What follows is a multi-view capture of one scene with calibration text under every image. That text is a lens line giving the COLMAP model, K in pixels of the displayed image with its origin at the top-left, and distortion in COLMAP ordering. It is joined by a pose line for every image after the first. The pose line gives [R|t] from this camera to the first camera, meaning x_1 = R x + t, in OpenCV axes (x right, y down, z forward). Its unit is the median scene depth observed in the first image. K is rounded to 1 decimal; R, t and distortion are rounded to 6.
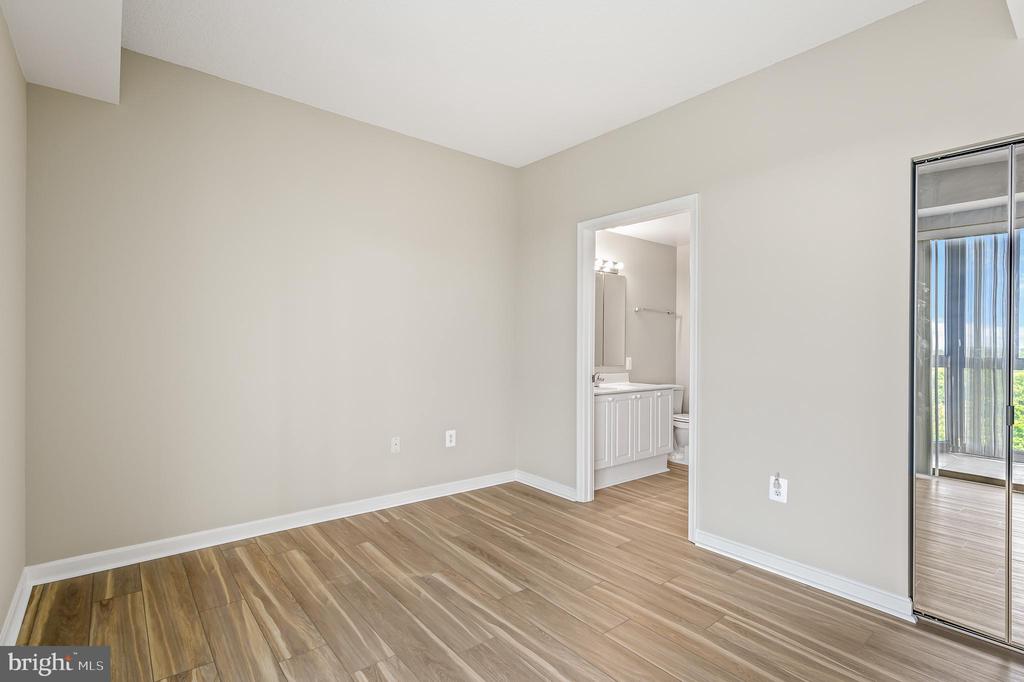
lens RADIAL K [[492.6, 0, 514.7], [0, 492.6, 342.2], [0, 0, 1]] dist [0.002731, 0.000310]
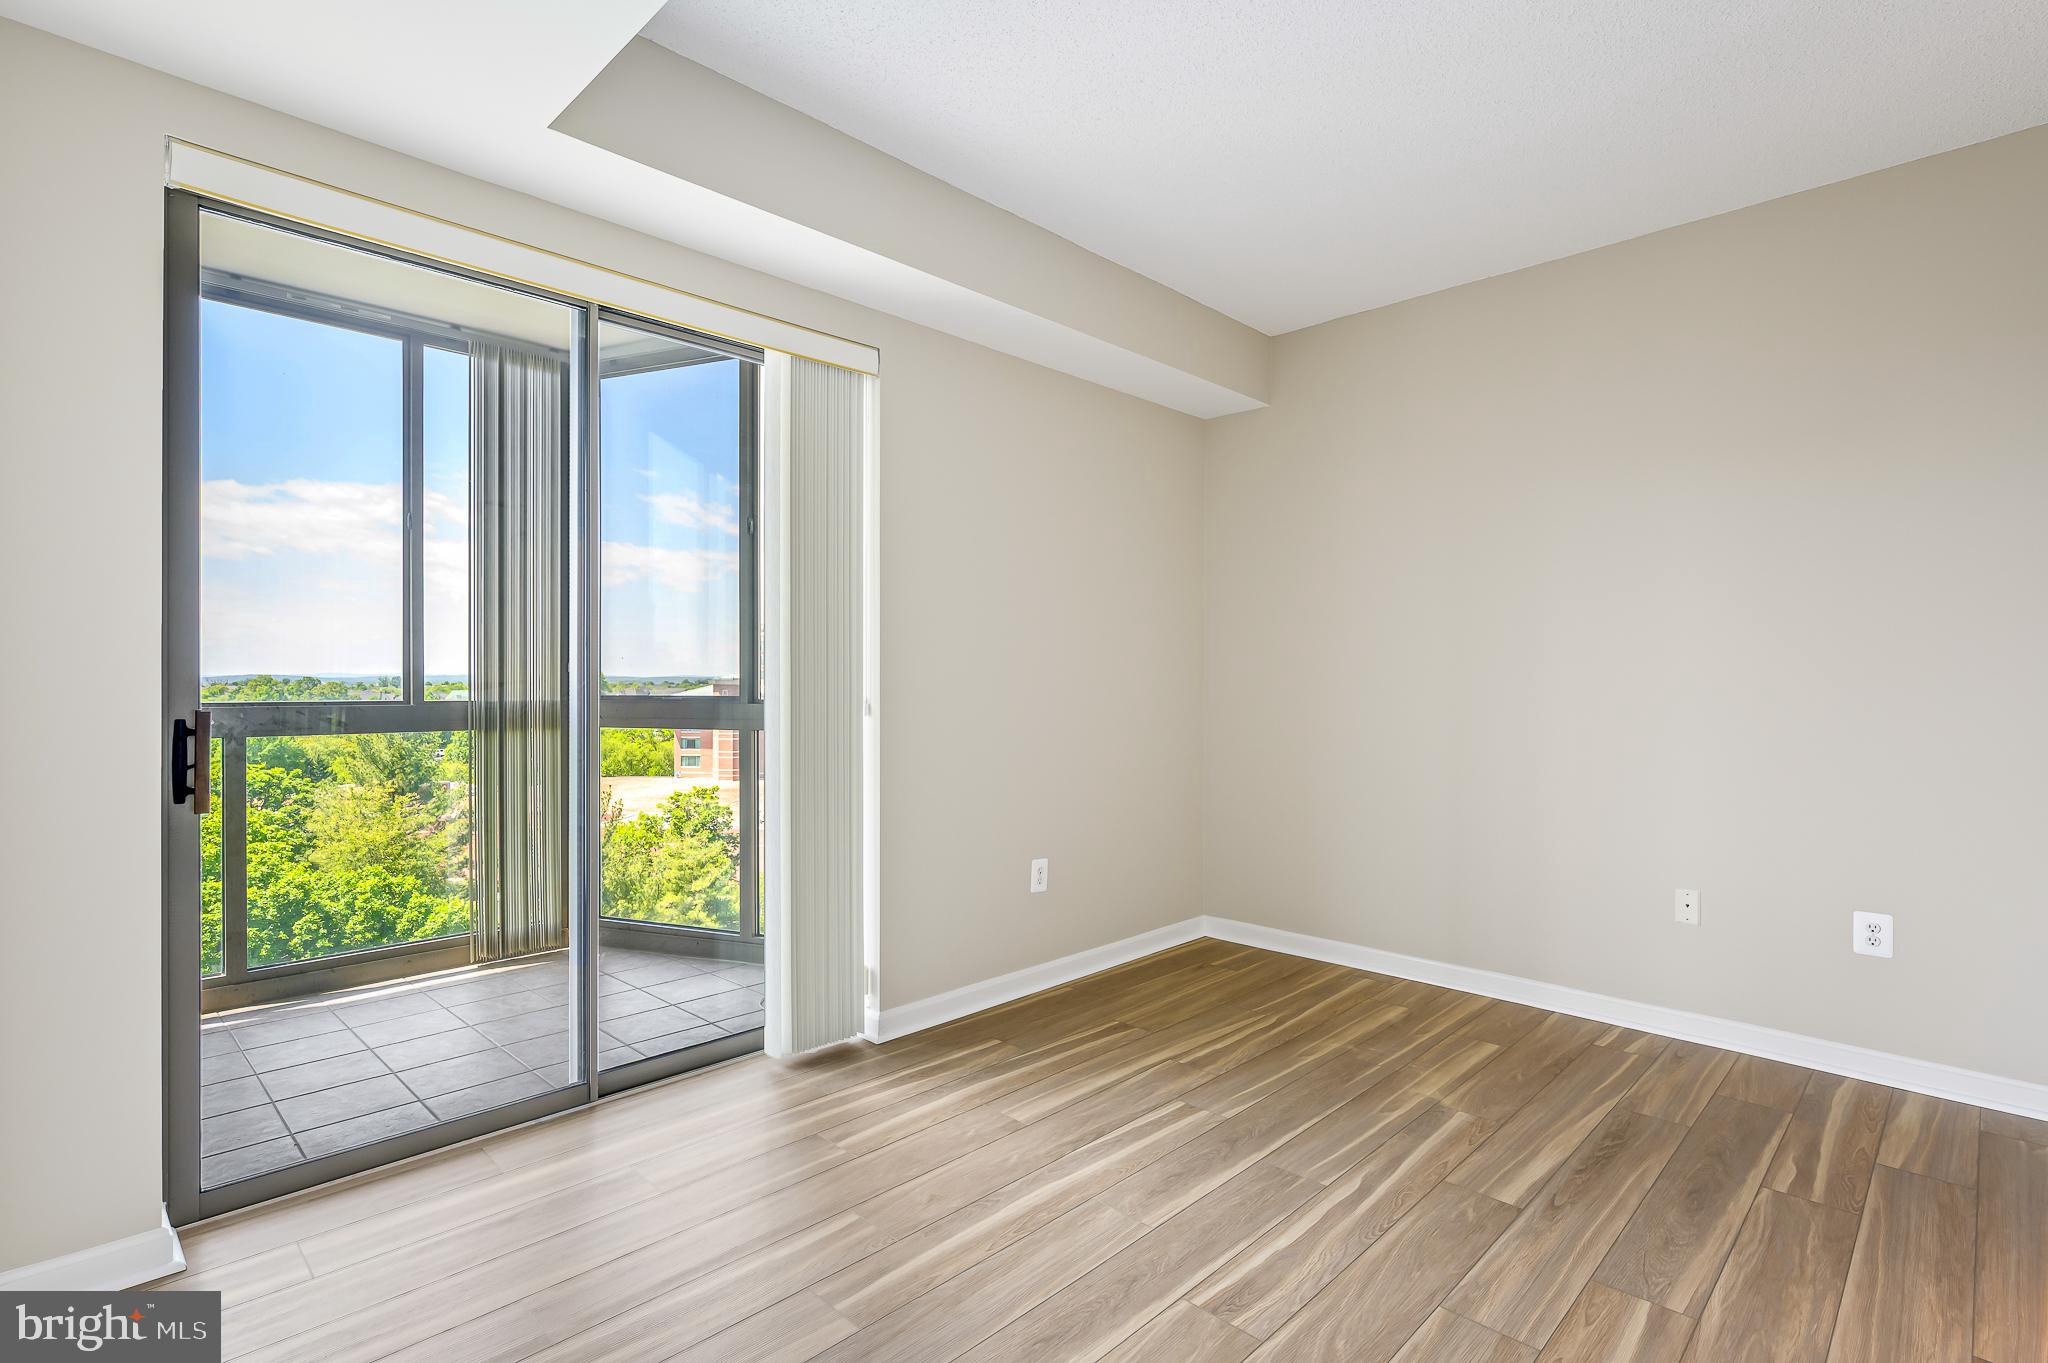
lens RADIAL K [[985.2, 0, 1029.4], [0, 985.2, 684.0], [0, 0, 1]] dist [0.002731, 0.000310]
pose [[0.106397, -0.008066, -0.994291, 0.830949], [0.003338, 0.999964, -0.007755, 0.008141], [0.994318, -0.002494, 0.106421, 0.401265]]
